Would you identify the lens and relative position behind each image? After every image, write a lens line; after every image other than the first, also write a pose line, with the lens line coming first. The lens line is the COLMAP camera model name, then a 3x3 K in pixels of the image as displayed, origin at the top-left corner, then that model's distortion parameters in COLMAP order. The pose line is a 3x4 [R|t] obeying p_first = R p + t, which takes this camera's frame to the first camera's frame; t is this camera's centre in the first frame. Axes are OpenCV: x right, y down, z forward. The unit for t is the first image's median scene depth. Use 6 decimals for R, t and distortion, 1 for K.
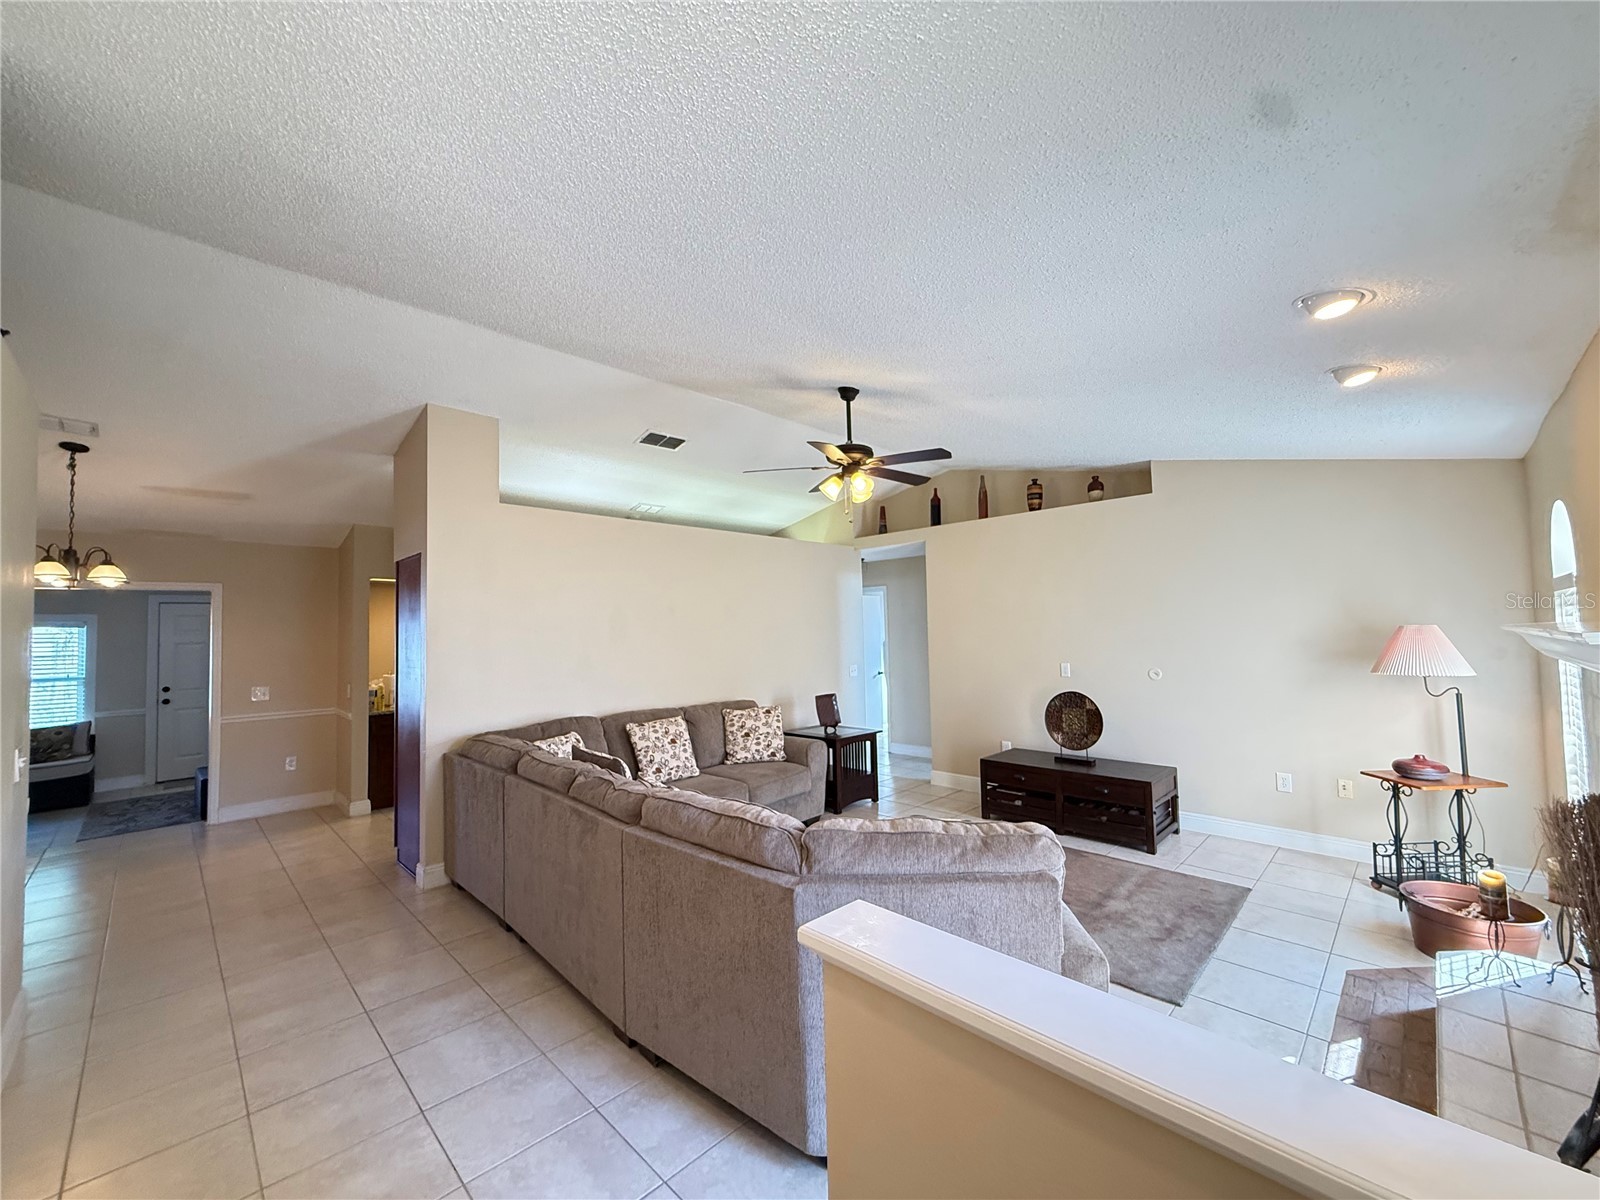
lens RADIAL K [[636.2, 0, 795.7], [0, 636.2, 604.2], [0, 0, 1]] dist [0.001612, 0.000087]
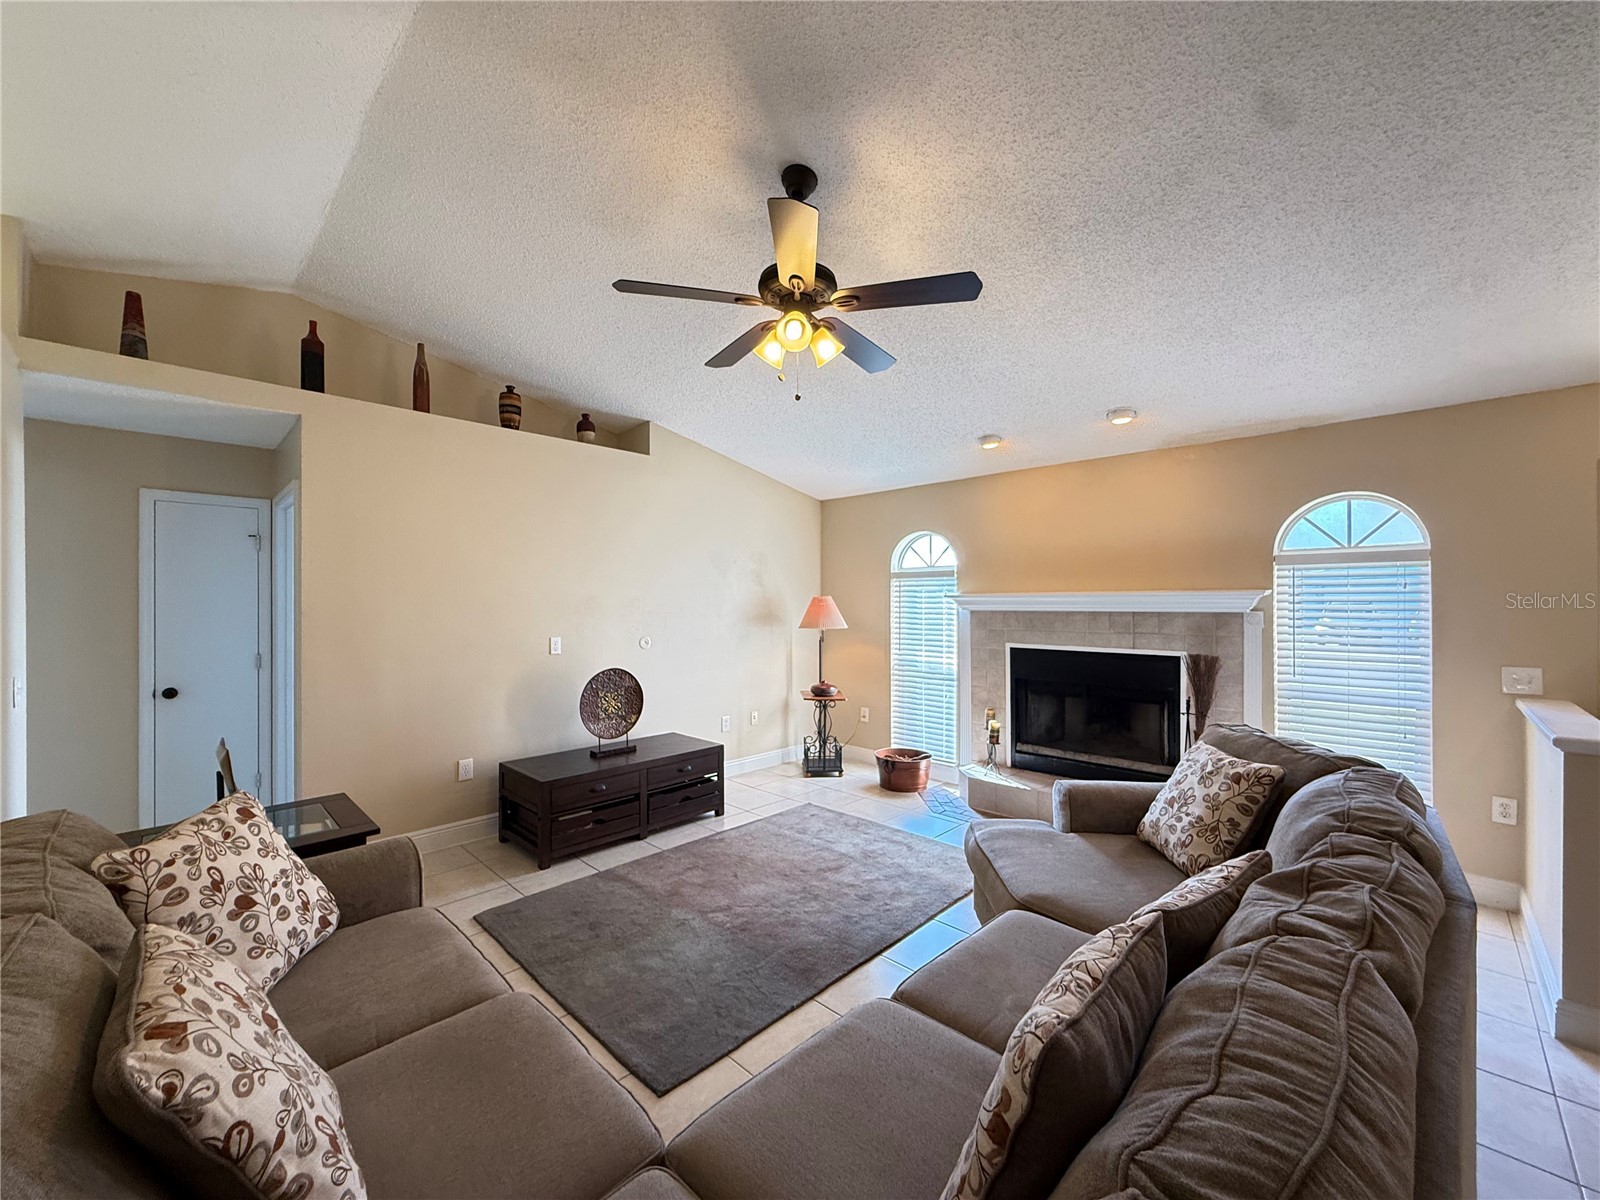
lens RADIAL K [[636.2, 0, 795.7], [0, 636.2, 604.2], [0, 0, 1]] dist [0.001612, 0.000087]
pose [[-0.002842, 0.018309, 0.999828, -0.397285], [-0.039524, 0.999049, -0.018407, 0.059456], [-0.999215, -0.039569, -0.002116, 0.767119]]
